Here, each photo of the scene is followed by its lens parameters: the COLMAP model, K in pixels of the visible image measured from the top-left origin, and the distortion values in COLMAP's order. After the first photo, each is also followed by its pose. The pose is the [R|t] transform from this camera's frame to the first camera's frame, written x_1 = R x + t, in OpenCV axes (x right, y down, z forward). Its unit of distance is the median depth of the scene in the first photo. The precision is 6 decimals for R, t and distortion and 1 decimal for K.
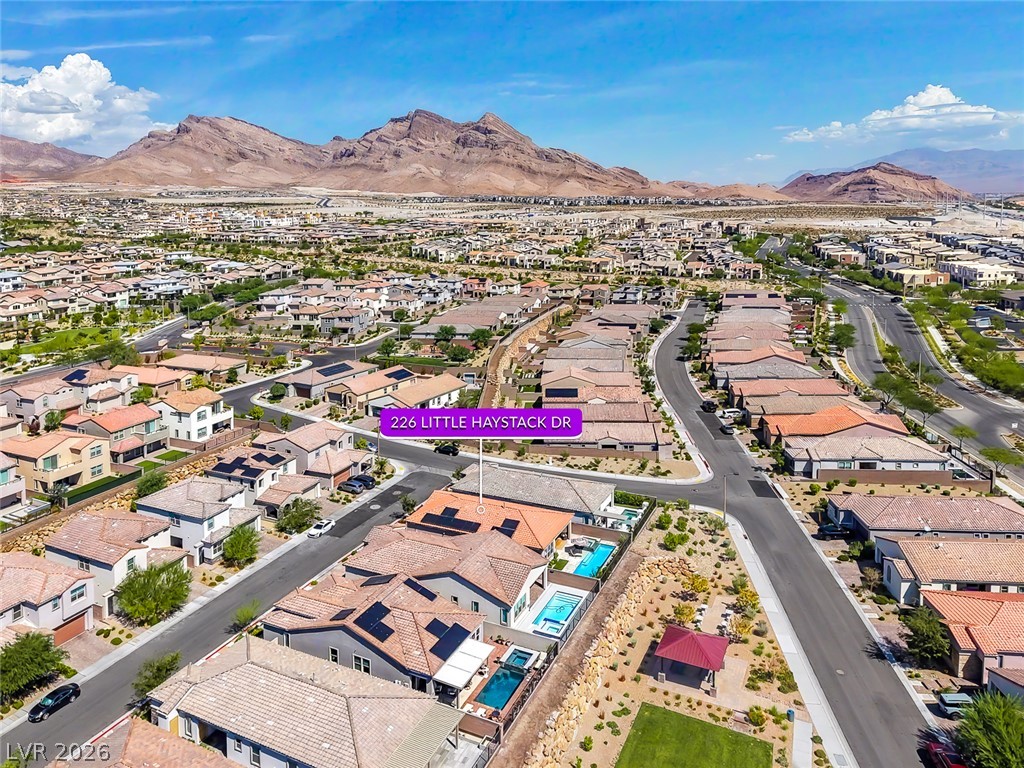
lens RADIAL K [[686.2, 0, 469.5], [0, 686.2, 387.3], [0, 0, 1]] dist [0.022902, -0.003952]
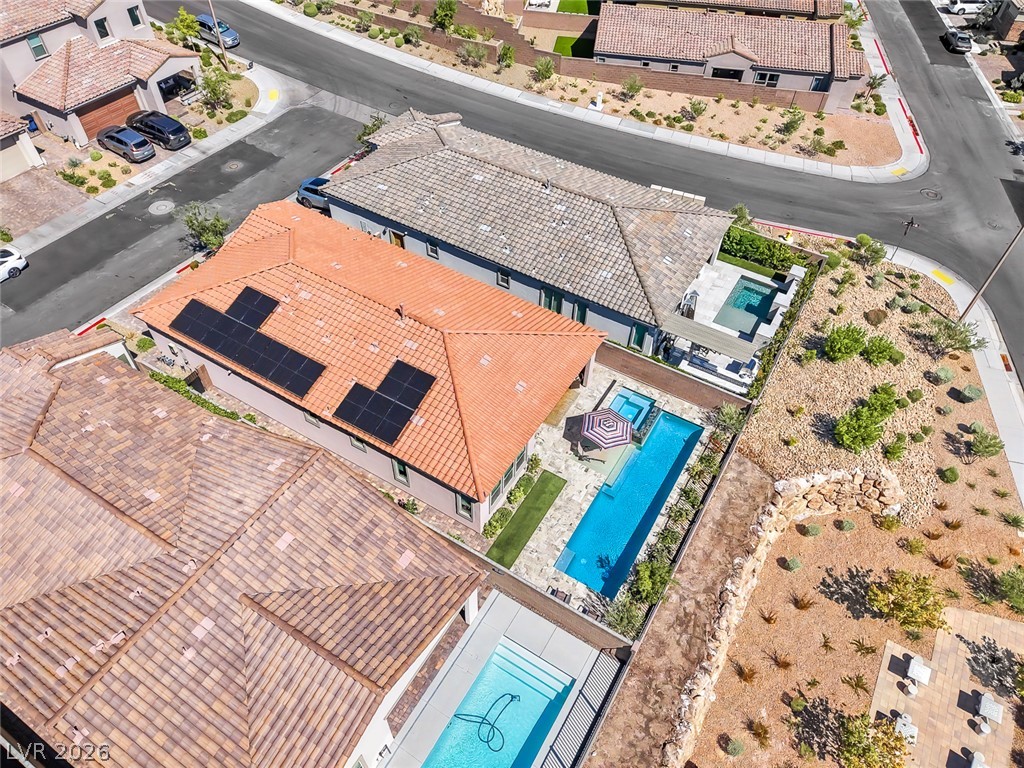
lens RADIAL K [[686.2, 0, 516.2], [0, 686.2, 378.5], [0, 0, 1]] dist [0.022902, -0.003952]
pose [[0.996270, 0.086086, 0.005900, 0.084038], [-0.074735, 0.826687, 0.557676, 0.005229], [0.043130, -0.556037, 0.830038, 0.558716]]
